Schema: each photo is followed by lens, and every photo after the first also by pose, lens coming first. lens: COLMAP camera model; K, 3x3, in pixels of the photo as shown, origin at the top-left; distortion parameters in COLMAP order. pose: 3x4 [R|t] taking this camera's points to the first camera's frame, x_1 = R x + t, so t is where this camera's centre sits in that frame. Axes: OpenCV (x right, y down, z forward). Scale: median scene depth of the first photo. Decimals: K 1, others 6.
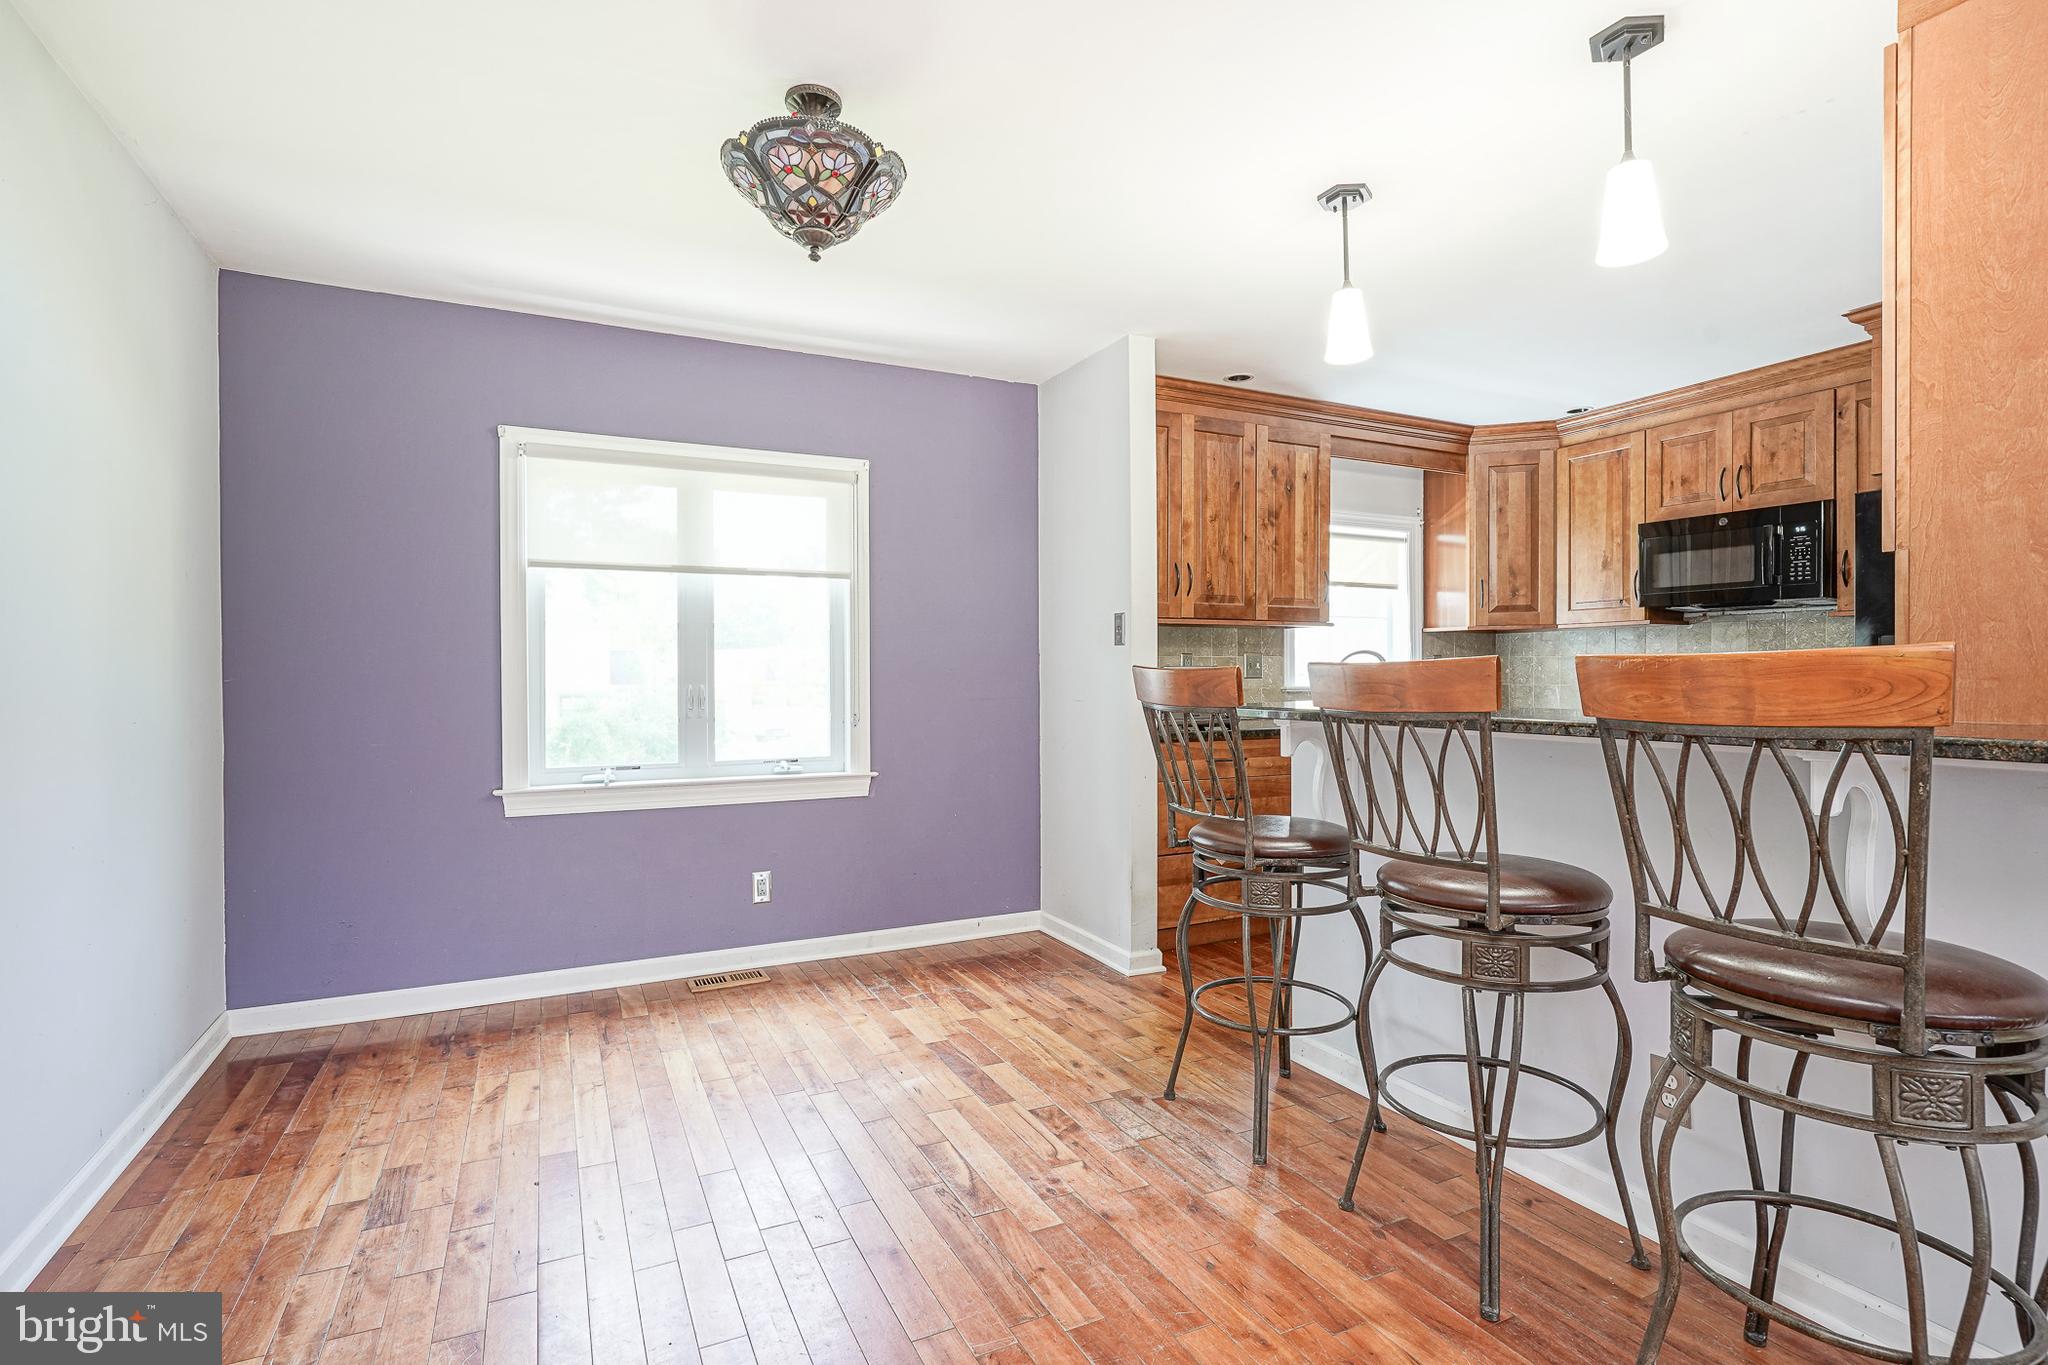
lens RADIAL K [[997.7, 0, 1033.2], [0, 997.7, 680.3], [0, 0, 1]] dist [-0.013298, 0.008525]
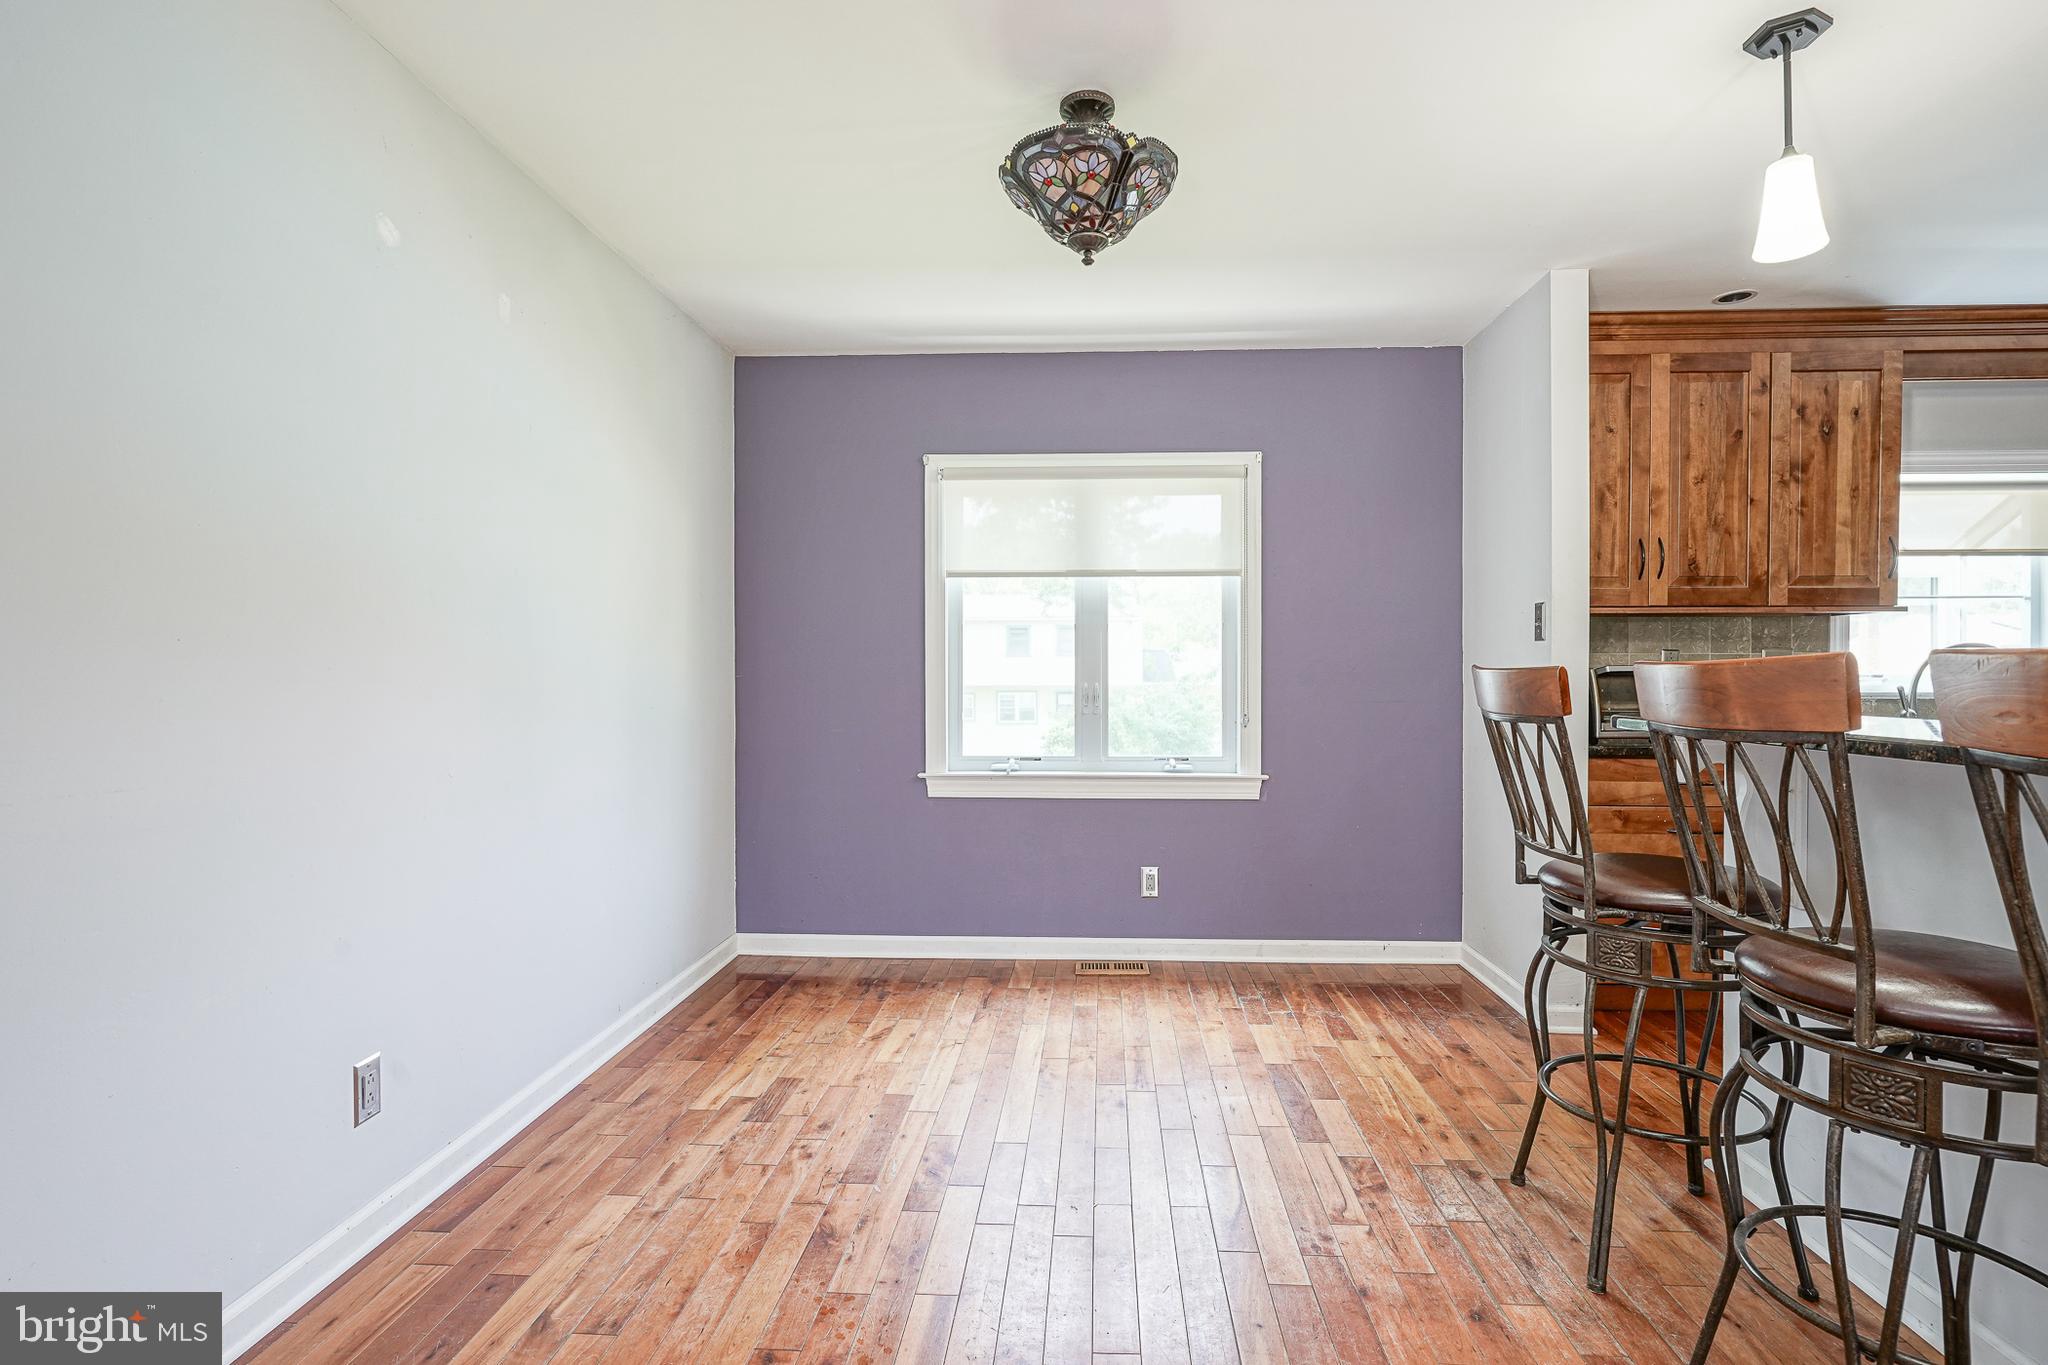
lens RADIAL K [[1011.5, 0, 1051.3], [0, 1011.5, 683.8], [0, 0, 1]] dist [-0.011795, 0.010329]
pose [[0.870591, 0.009318, -0.491919, 0.145636], [-0.006752, 0.999953, 0.006992, -0.001740], [0.491961, -0.002766, 0.870613, 0.049775]]
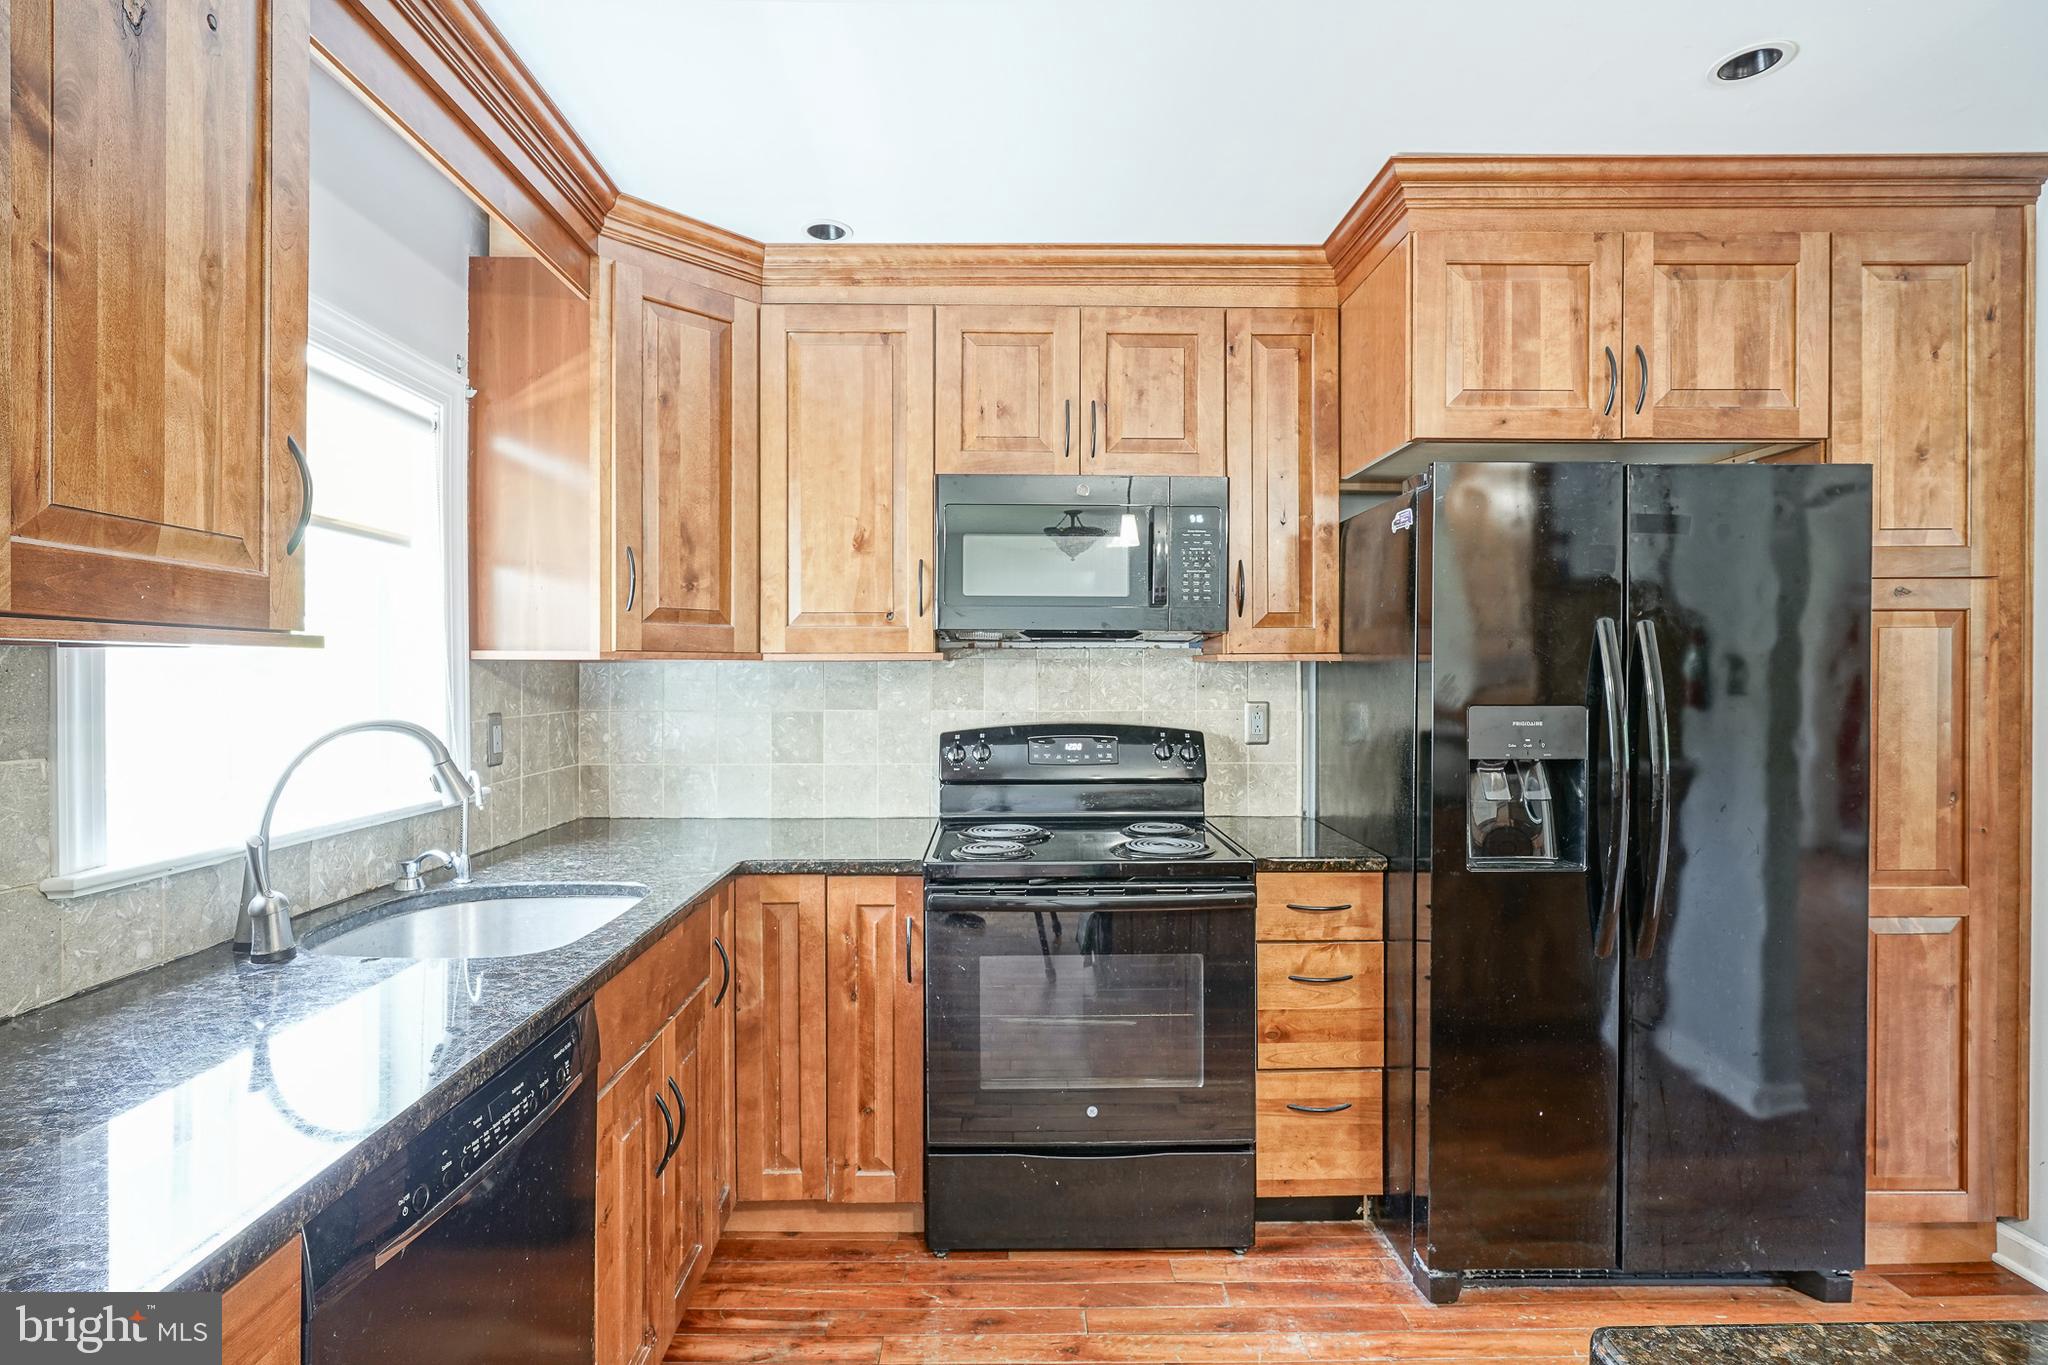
lens RADIAL K [[999.9, 0, 1013.1], [0, 999.9, 674.5], [0, 0, 1]] dist [-0.001504, 0.008787]
pose [[0.444001, 0.003775, 0.896018, 0.171808], [0.004106, 0.999972, -0.006248, -0.054292], [-0.896017, 0.006453, 0.443973, 0.867591]]
